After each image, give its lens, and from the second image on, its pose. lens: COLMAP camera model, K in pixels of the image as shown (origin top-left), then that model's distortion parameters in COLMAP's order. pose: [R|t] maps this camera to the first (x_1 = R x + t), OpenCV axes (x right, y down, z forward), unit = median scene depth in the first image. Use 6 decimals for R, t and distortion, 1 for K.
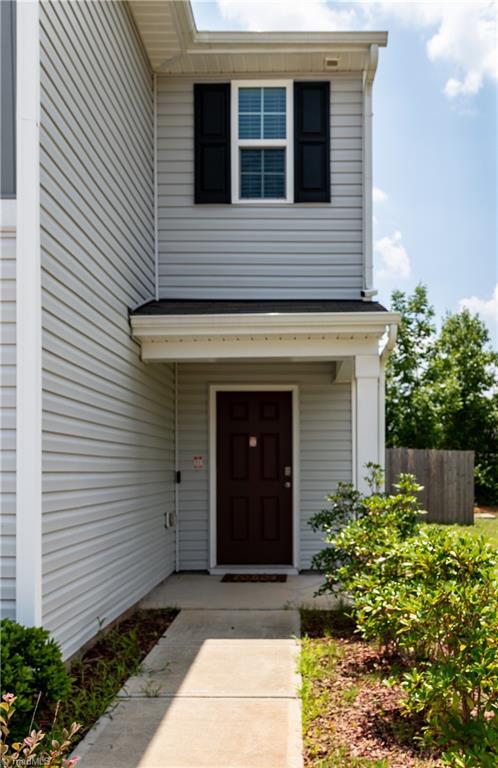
lens RADIAL K [[717.9, 0, 256.1], [0, 717.9, 412.0], [0, 0, 1]] dist [-0.004871, 0.000000]
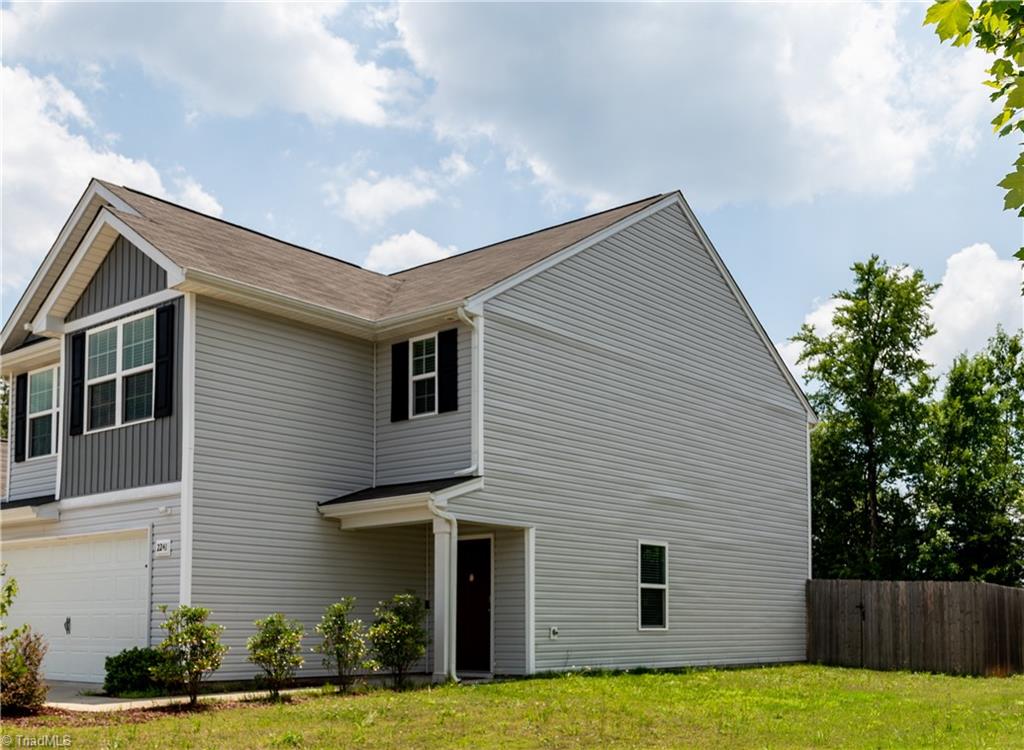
lens RADIAL K [[1091.9, 0, 511.6], [0, 1091.9, 371.7], [0, 0, 1]] dist [0.015716, 0.000000]
pose [[0.778952, -0.151211, -0.608580, 1.548900], [0.052345, 0.982784, -0.177189, 0.032567], [0.624895, 0.106166, 0.773456, -0.663493]]
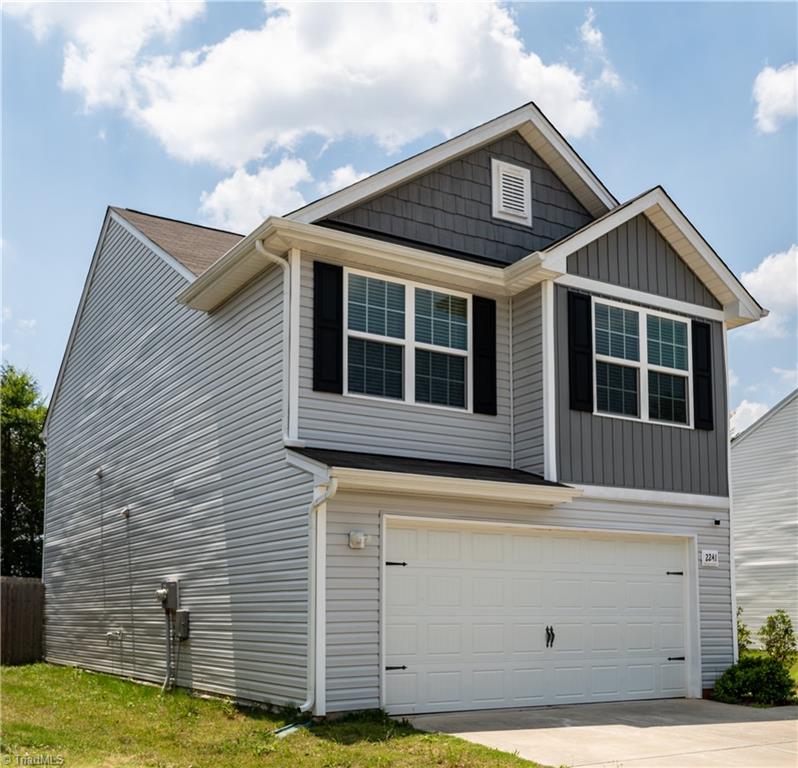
lens RADIAL K [[936.6, 0, 399.1], [0, 936.6, 386.6], [0, 0, 1]] dist [-0.031677, 0.000000]
pose [[0.845928, 0.120639, 0.519473, -1.700911], [-0.022511, 0.981287, -0.191229, -0.007873], [-0.532821, 0.150072, 0.832814, -0.665777]]
